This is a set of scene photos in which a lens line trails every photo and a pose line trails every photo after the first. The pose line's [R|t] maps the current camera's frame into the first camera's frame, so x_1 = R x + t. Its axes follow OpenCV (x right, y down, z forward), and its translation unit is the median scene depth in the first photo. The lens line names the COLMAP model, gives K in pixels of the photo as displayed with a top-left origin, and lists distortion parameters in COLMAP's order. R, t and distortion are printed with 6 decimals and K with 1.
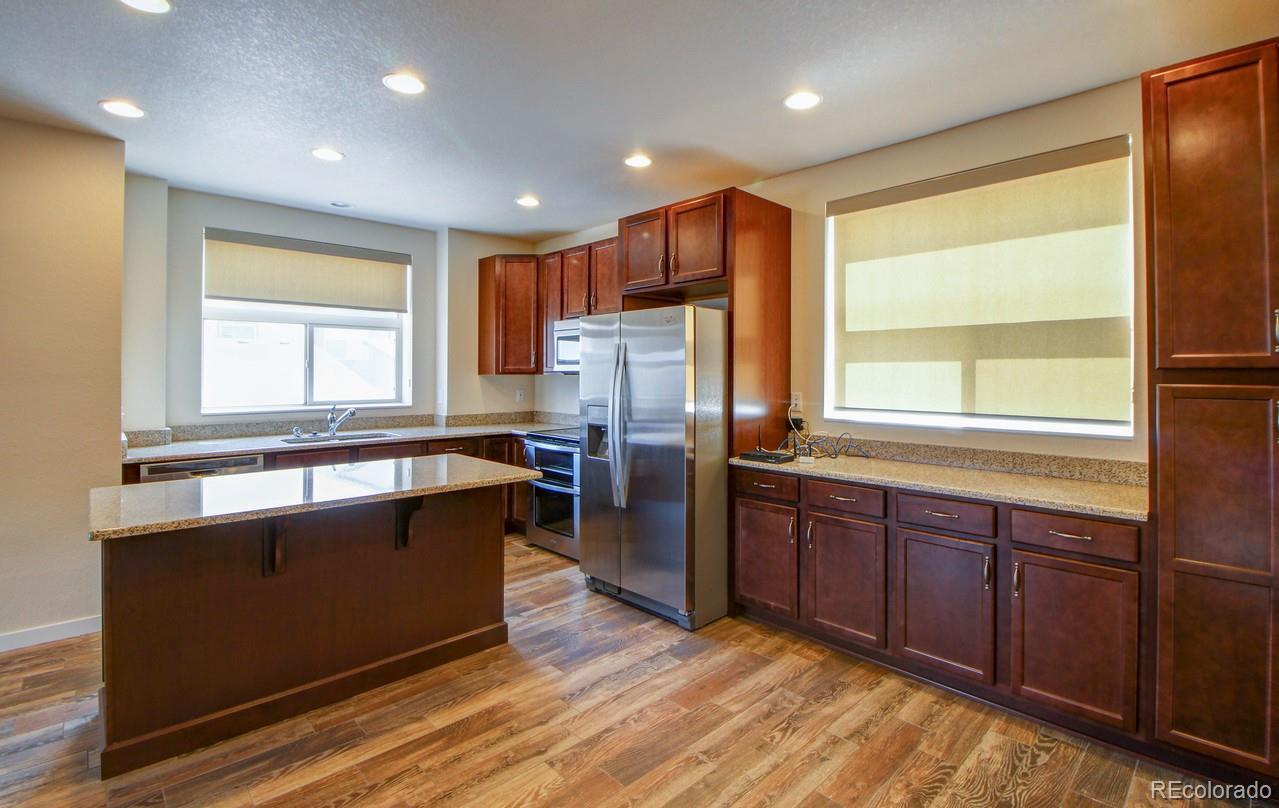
lens RADIAL K [[583.1, 0, 645.3], [0, 583.1, 368.3], [0, 0, 1]] dist [0.000929, -0.013212]
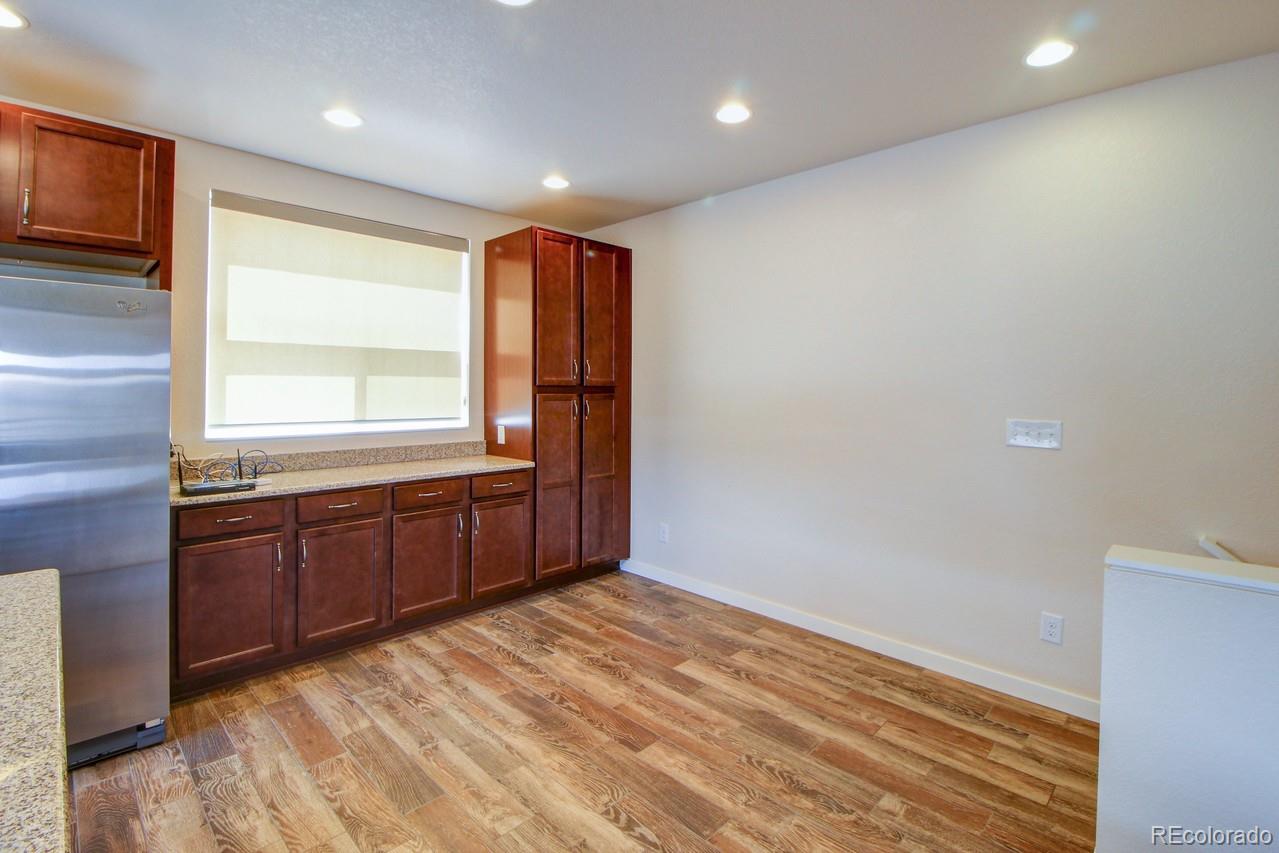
lens RADIAL K [[594.3, 0, 658.7], [0, 594.3, 384.1], [0, 0, 1]] dist [0.000485, -0.013113]
pose [[-0.037348, 0.005189, 0.999289, -0.852071], [-0.014407, 0.999880, -0.005730, 0.001031], [-0.999198, -0.014611, -0.037269, 0.527357]]
